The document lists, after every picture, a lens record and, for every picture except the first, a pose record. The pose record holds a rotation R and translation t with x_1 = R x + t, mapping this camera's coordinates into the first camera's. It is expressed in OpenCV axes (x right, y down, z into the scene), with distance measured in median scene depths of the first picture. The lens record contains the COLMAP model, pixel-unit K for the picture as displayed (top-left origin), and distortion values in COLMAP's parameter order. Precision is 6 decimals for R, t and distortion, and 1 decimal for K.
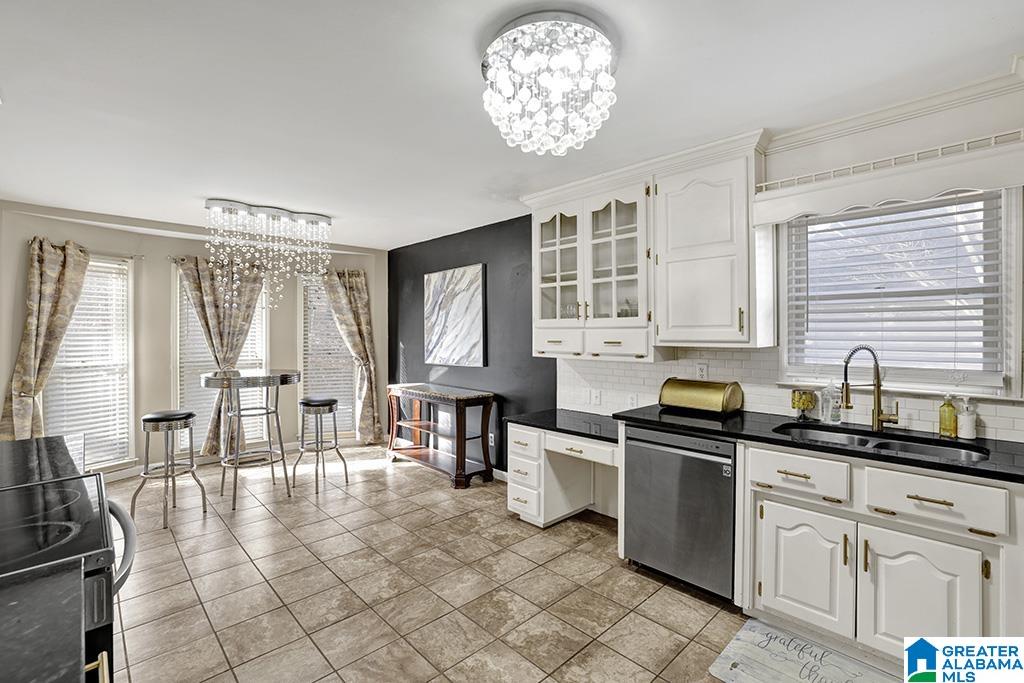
lens RADIAL K [[465.4, 0, 512.8], [0, 465.4, 338.0], [0, 0, 1]] dist [-0.003647, 0.000030]
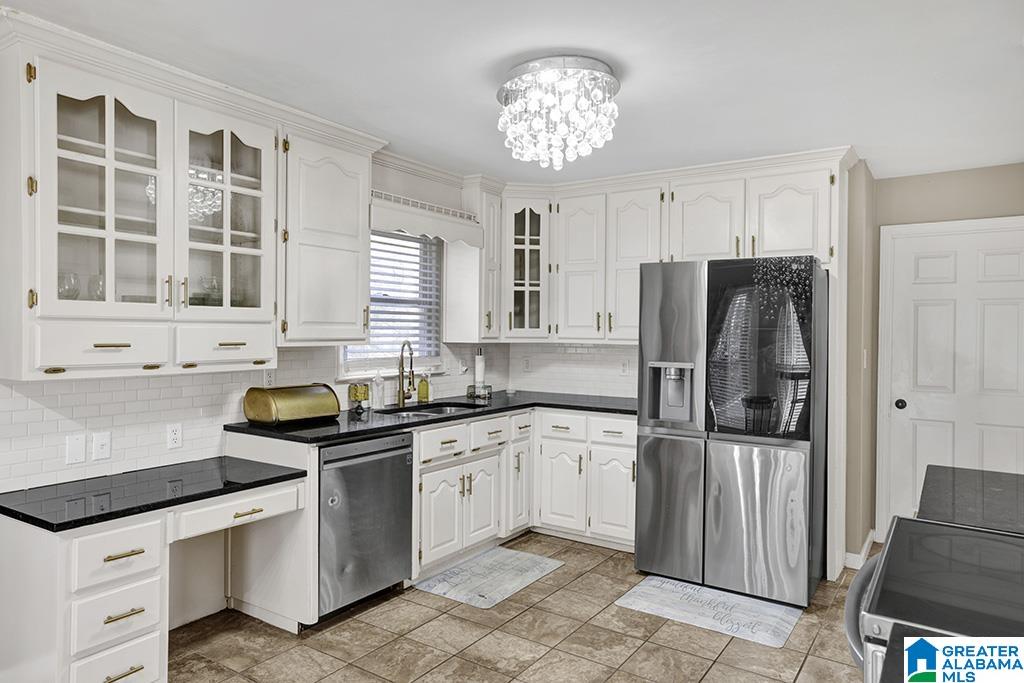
lens RADIAL K [[669.7, 0, 512.1], [0, 669.7, 336.7], [0, 0, 1]] dist [0.026223, -0.000048]
pose [[-0.211584, -0.009442, 0.977314, -0.857391], [0.003142, 0.999942, 0.010341, -0.009948], [-0.977355, 0.005259, -0.211542, 0.849945]]
